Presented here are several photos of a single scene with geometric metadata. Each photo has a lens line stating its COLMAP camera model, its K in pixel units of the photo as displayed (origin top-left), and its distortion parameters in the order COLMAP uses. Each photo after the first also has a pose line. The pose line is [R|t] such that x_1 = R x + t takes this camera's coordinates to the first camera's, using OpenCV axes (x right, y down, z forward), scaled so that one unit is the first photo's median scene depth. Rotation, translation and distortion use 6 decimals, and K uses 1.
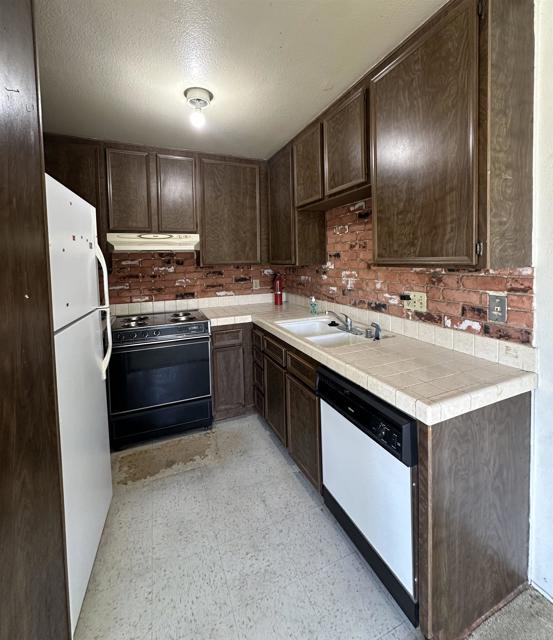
lens RADIAL K [[294.0, 0, 276.4], [0, 294.0, 270.2], [0, 0, 1]] dist [-0.002748, 0.000105]
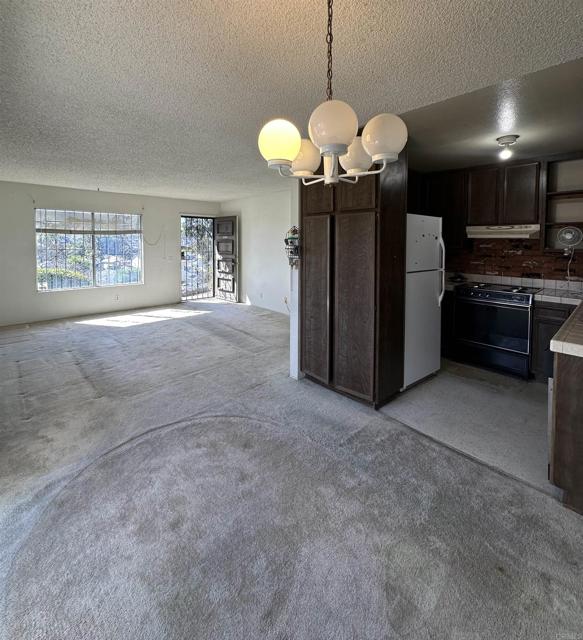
lens RADIAL K [[310.0, 0, 292.2], [0, 310.0, 251.0], [0, 0, 1]] dist [-0.000060, 0.000080]
pose [[0.337705, 0.055237, -0.939630, 0.573933], [-0.047598, 0.998002, 0.041562, -0.018625], [0.940048, 0.030689, 0.339659, -0.362071]]
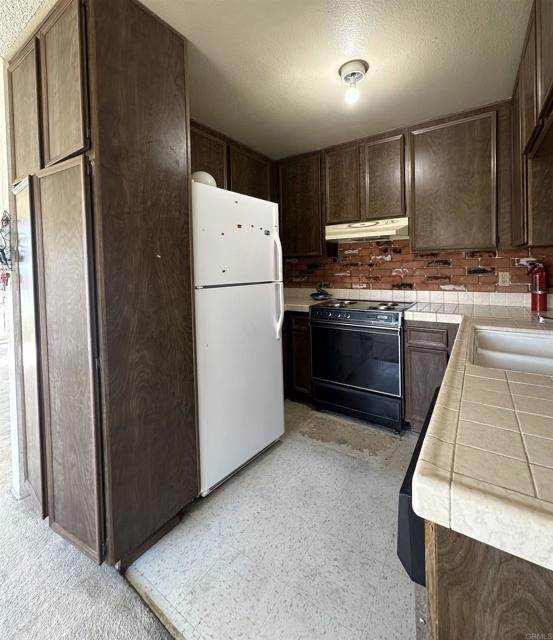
lens RADIAL K [[294.0, 0, 276.4], [0, 294.0, 270.2], [0, 0, 1]] dist [-0.002748, 0.000105]
pose [[0.536299, 0.019423, -0.843804, 0.275490], [-0.021693, 0.999722, 0.009225, 0.038296], [0.843749, 0.013357, 0.536572, 0.178982]]
